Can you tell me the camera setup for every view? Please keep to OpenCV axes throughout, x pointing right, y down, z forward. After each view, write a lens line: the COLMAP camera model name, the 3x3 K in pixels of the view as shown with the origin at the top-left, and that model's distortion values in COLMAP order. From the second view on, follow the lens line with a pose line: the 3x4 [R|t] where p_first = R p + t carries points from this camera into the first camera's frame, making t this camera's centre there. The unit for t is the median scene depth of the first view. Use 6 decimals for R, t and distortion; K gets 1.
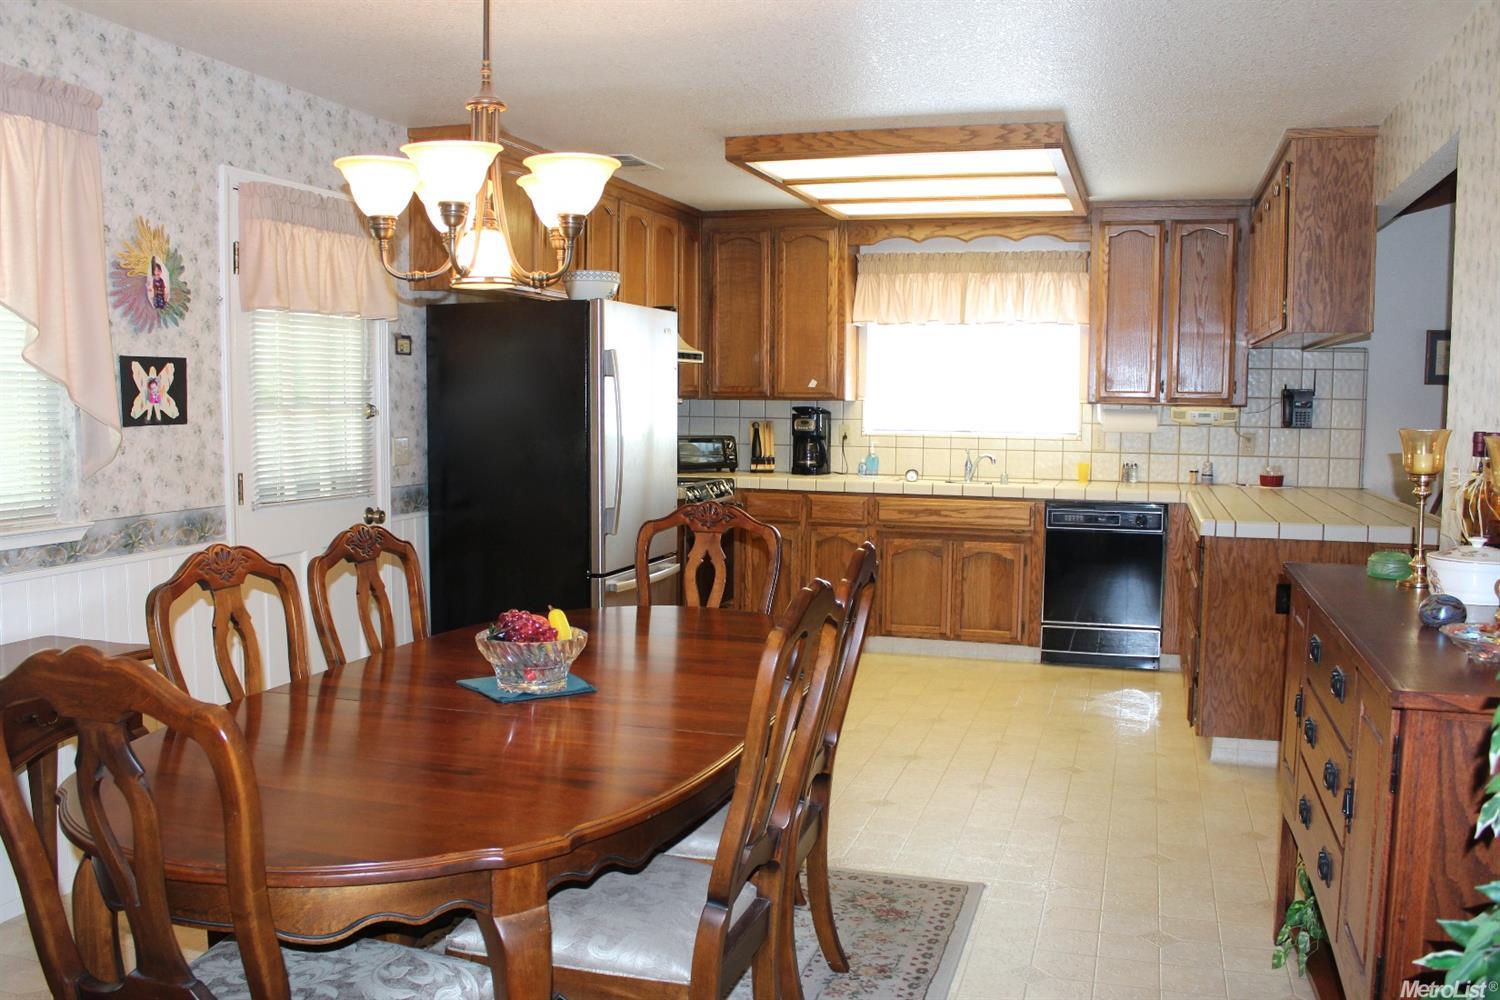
lens RADIAL K [[1297.1, 0, 750.0], [0, 1297.1, 500.0], [0, 0, 1]] dist [-0.180663, 0.178066]
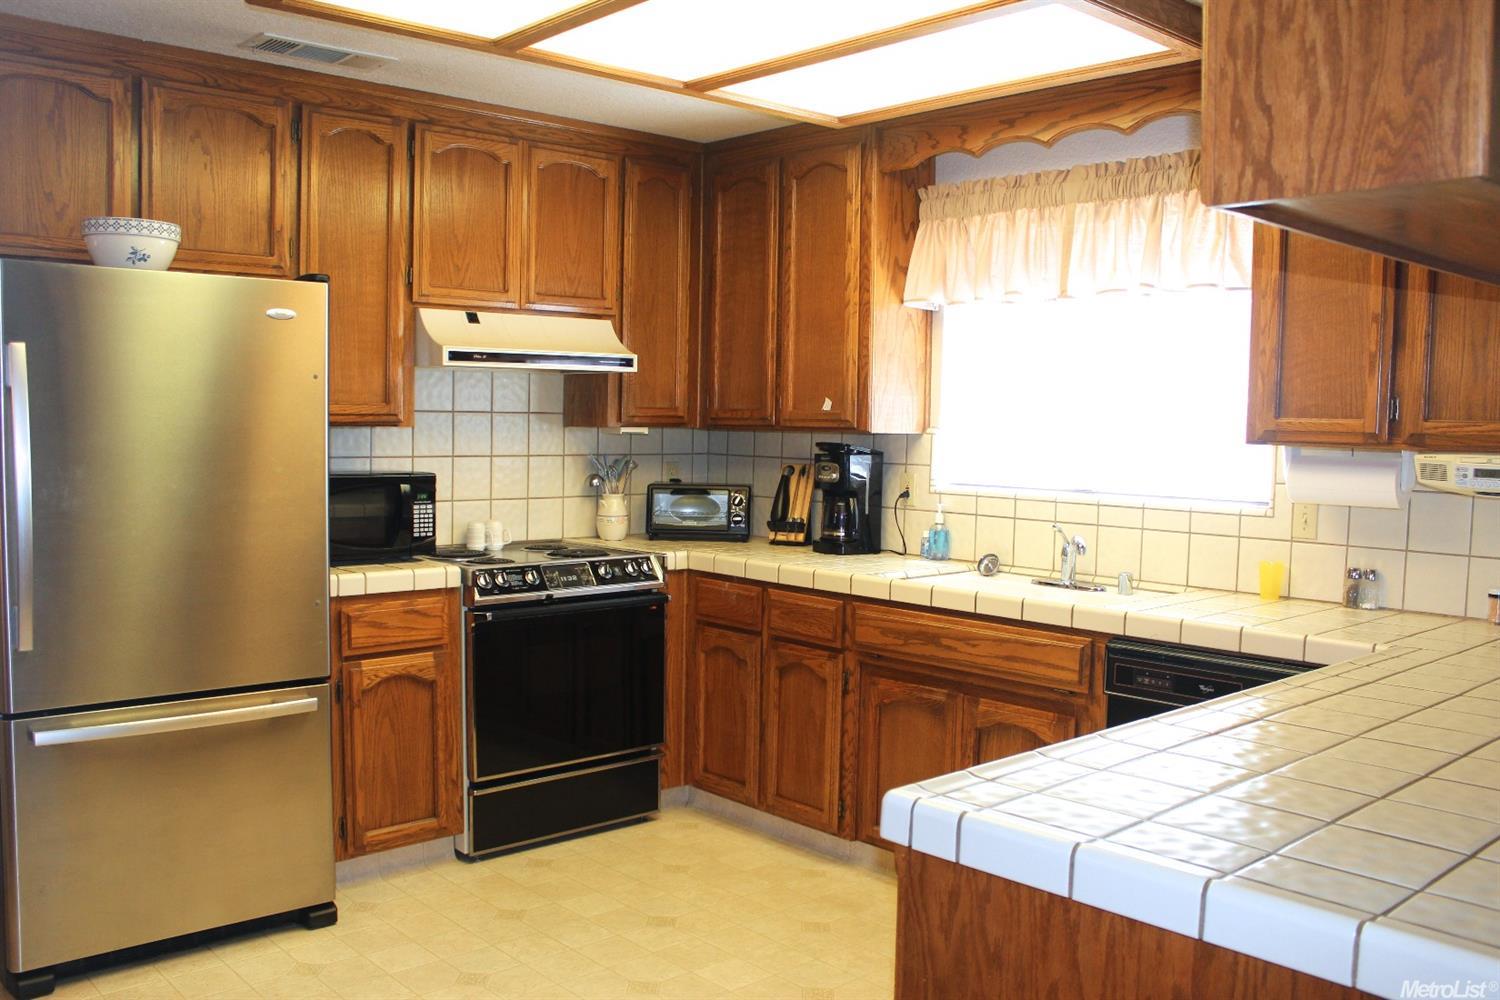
lens RADIAL K [[1297.1, 0, 750.0], [0, 1297.1, 500.0], [0, 0, 1]] dist [-0.180663, 0.178066]
pose [[0.862959, 0.038316, -0.503819, 0.338282], [-0.051520, 0.998596, -0.012299, -0.037329], [0.502640, 0.036570, 0.863722, 0.476220]]
